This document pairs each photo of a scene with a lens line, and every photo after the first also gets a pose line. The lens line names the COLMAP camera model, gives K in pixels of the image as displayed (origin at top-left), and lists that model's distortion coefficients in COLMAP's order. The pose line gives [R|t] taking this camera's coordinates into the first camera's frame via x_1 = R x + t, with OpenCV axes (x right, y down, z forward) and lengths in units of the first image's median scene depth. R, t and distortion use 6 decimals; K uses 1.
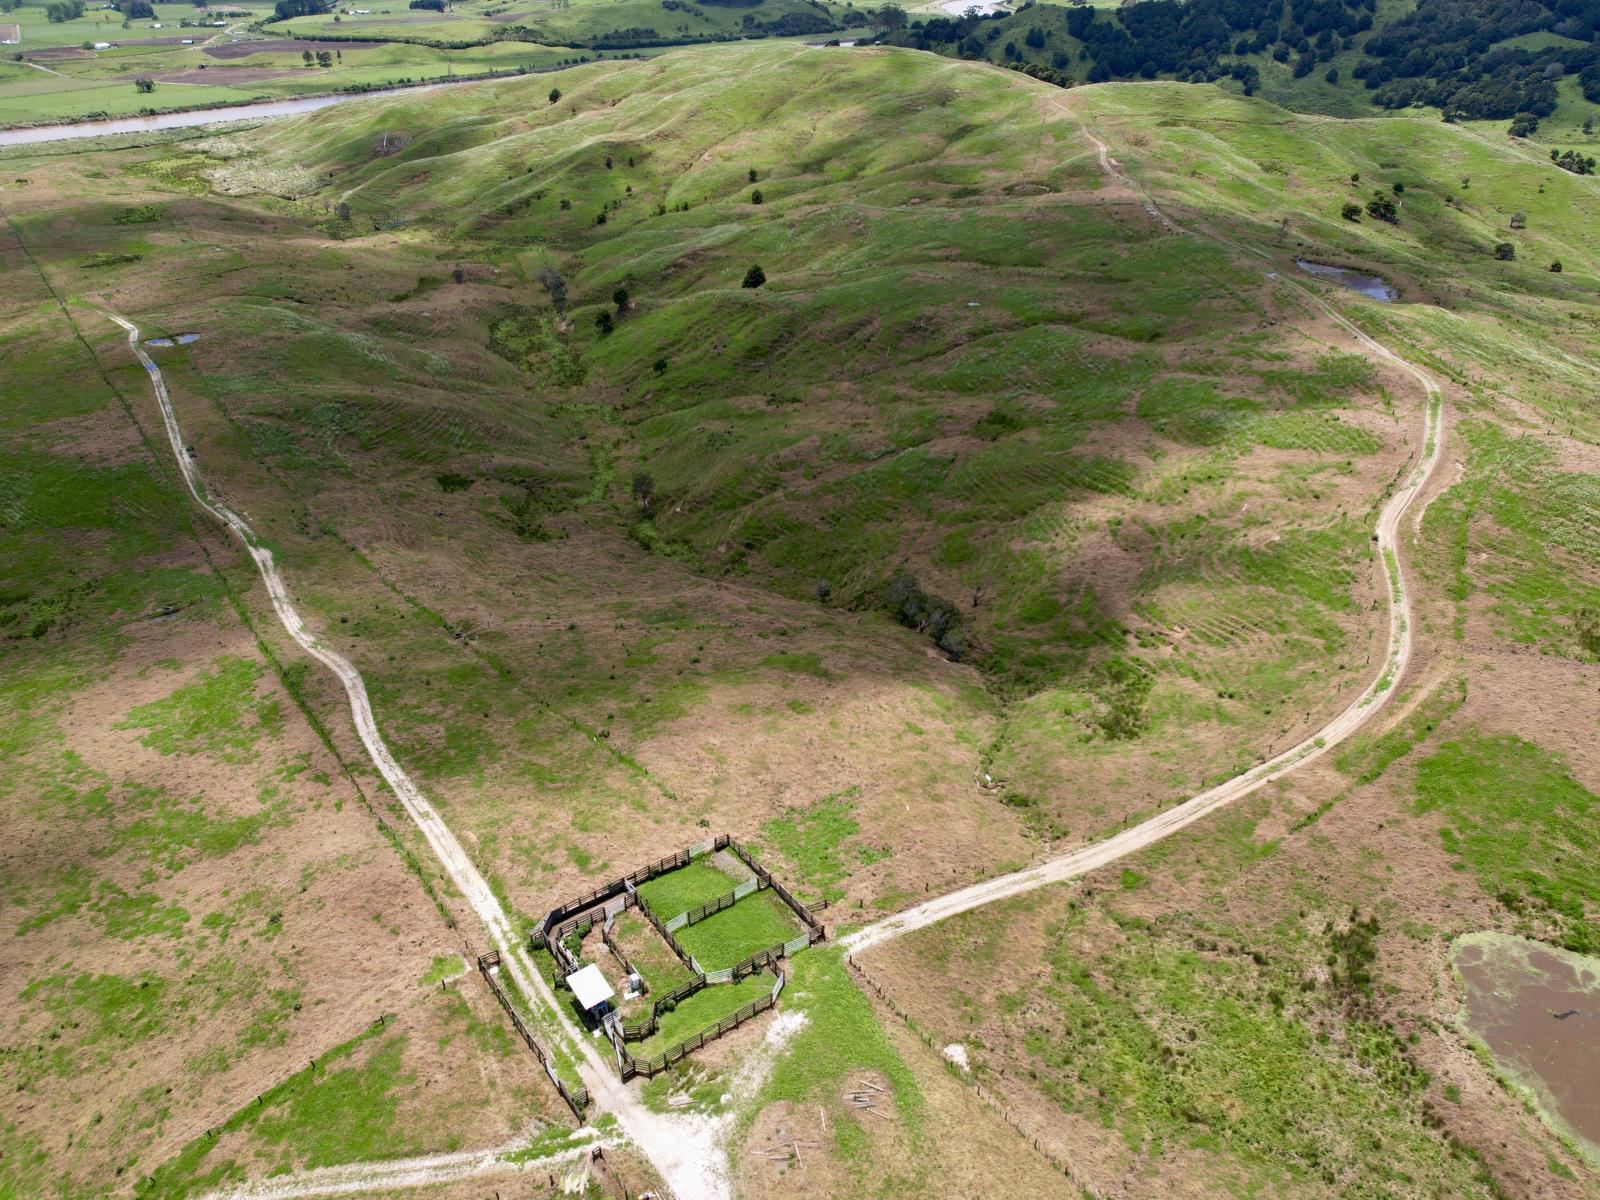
lens RADIAL K [[1156.3, 0, 810.8], [0, 1156.3, 610.8], [0, 0, 1]] dist [-0.081343, 0.074378]
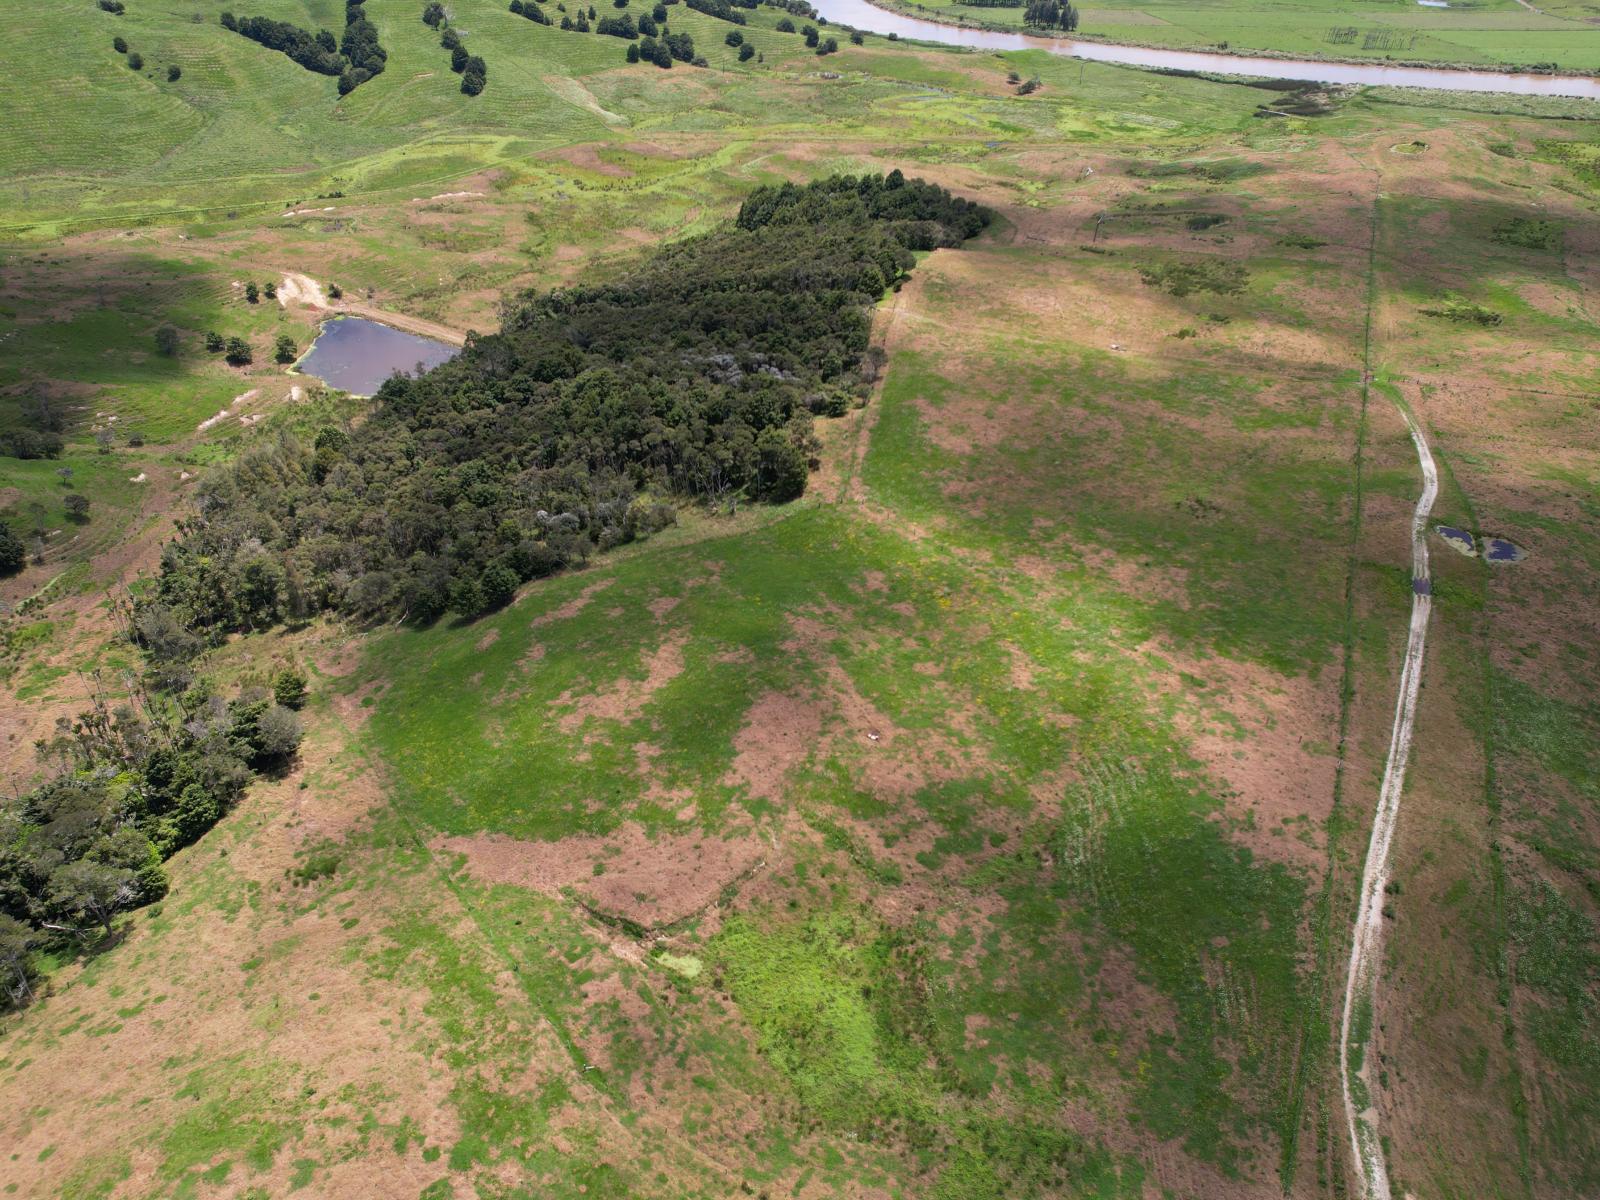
lens RADIAL K [[1156.3, 0, 810.8], [0, 1156.3, 610.8], [0, 0, 1]] dist [-0.081343, 0.074378]
pose [[0.499974, 0.503348, -0.704746, -0.291023], [-0.460014, 0.843819, 0.276327, -0.212172], [0.733766, 0.186037, 0.653435, 0.334689]]
